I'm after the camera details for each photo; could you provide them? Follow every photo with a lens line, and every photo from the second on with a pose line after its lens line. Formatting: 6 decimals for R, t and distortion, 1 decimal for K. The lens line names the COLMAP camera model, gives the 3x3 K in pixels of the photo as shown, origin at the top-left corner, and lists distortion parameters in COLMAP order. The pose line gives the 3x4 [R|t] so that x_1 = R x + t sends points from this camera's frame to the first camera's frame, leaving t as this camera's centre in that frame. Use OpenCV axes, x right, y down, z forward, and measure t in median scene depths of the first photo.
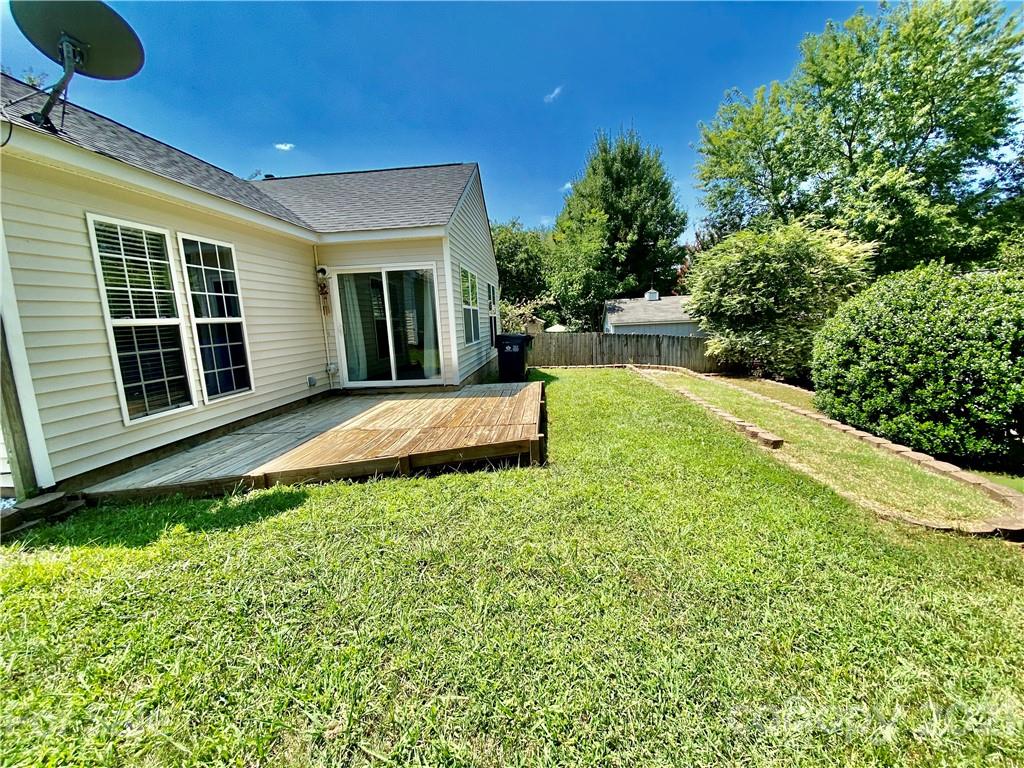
lens RADIAL K [[414.8, 0, 513.7], [0, 414.8, 381.8], [0, 0, 1]] dist [0.034838, -0.027301]
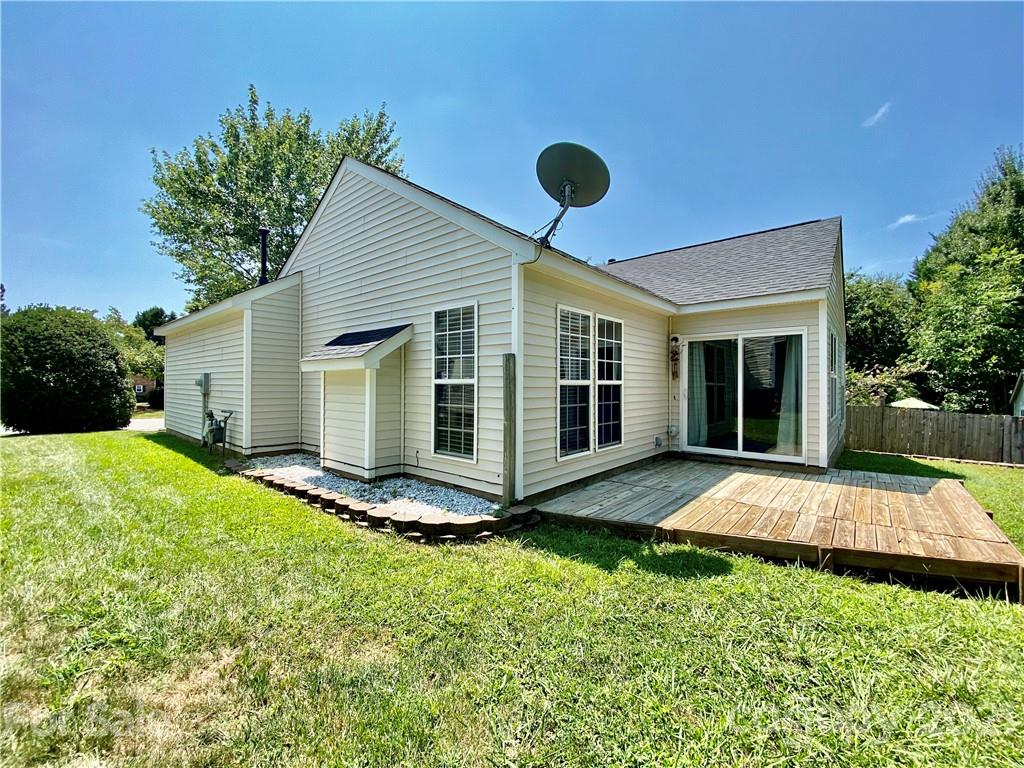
lens RADIAL K [[414.8, 0, 513.7], [0, 414.8, 381.8], [0, 0, 1]] dist [0.034838, -0.027301]
pose [[0.806667, 0.044955, -0.589294, -0.251339], [-0.129765, 0.986244, -0.102395, 0.009184], [0.576584, 0.159068, 0.801404, -0.122400]]
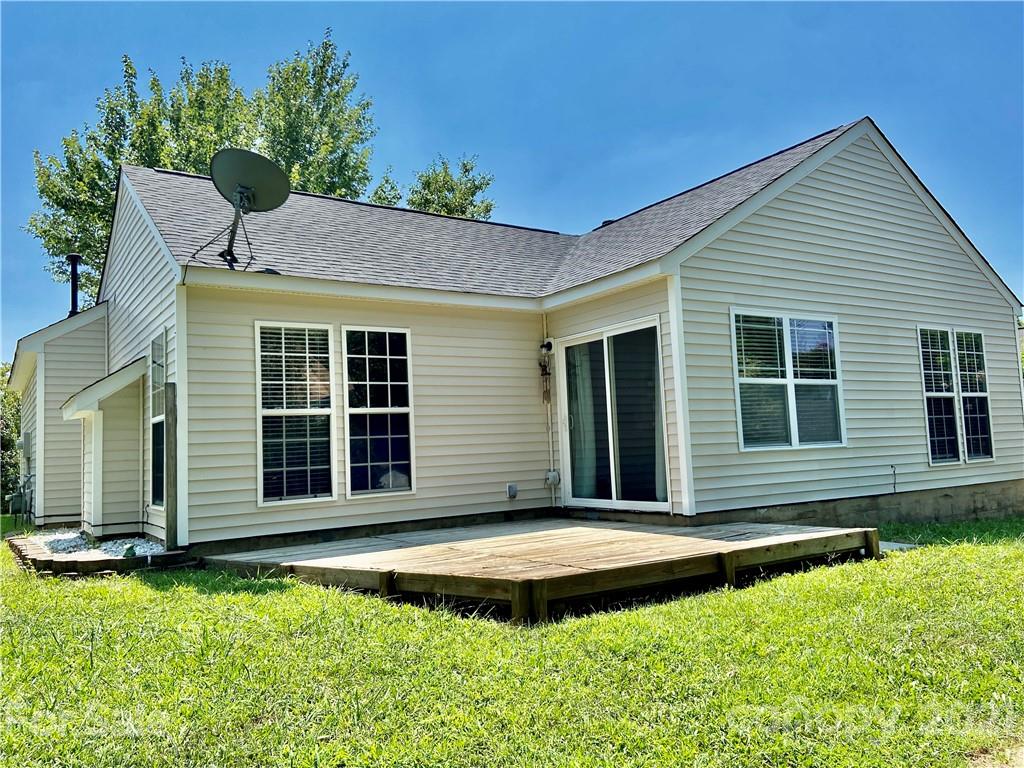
lens RADIAL K [[772.0, 0, 512.0], [0, 772.0, 384.0], [0, 0, 1]] dist [0.077691, -0.080818]
pose [[0.619968, -0.049315, -0.783076, 0.930923], [-0.102350, 0.984412, -0.143026, 0.012338], [0.777923, 0.168820, 0.605257, 0.201135]]
